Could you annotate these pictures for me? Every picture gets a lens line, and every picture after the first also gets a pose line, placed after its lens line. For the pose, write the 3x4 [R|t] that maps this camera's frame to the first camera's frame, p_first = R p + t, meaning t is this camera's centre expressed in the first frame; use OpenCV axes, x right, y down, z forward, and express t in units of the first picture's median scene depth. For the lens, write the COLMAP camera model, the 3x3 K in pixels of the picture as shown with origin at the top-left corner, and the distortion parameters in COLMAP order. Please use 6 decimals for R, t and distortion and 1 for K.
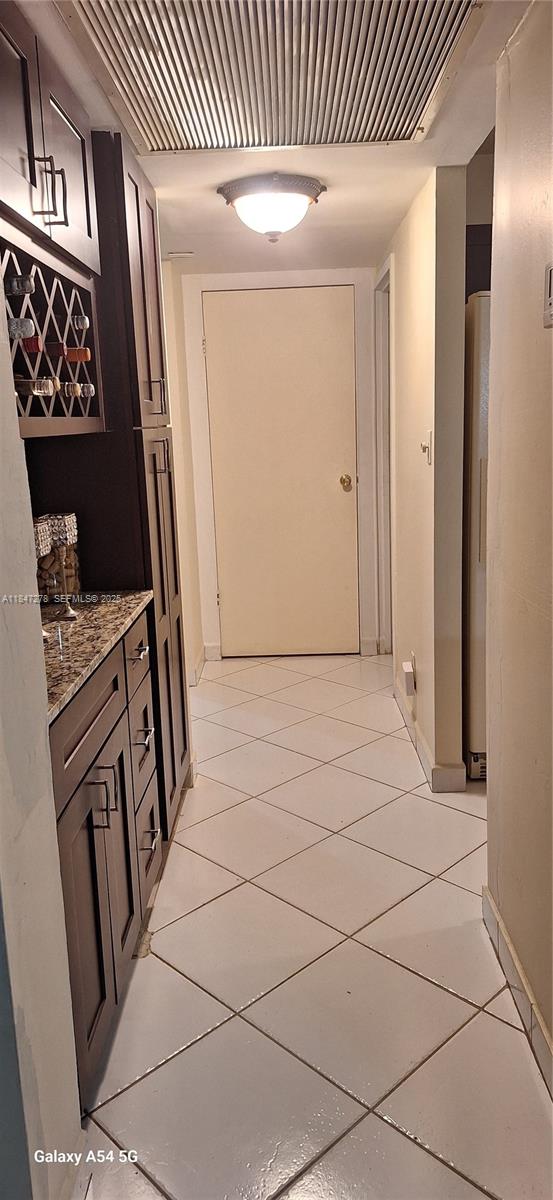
lens RADIAL K [[826.4, 0, 276.5], [0, 826.4, 600.0], [0, 0, 1]] dist [0.149387, -0.249064]
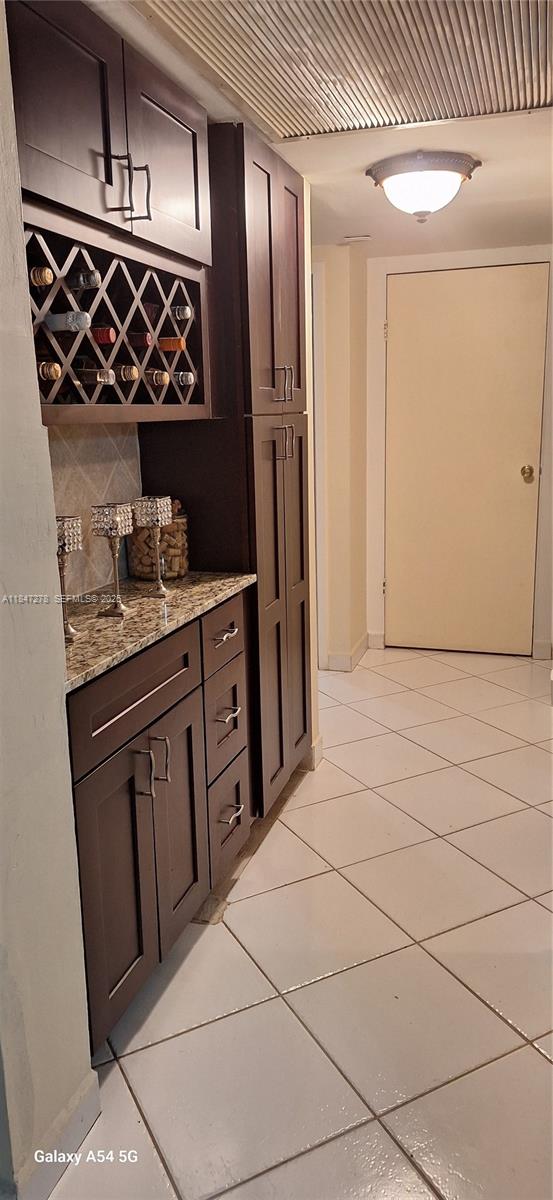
lens RADIAL K [[830.7, 0, 292.0], [0, 830.7, 604.5], [0, 0, 1]] dist [0.136379, -0.206284]
pose [[0.962129, 0.078843, -0.260943, 0.170911], [-0.072413, 0.996789, 0.034182, -0.013558], [0.262800, -0.013992, 0.964749, 0.021170]]
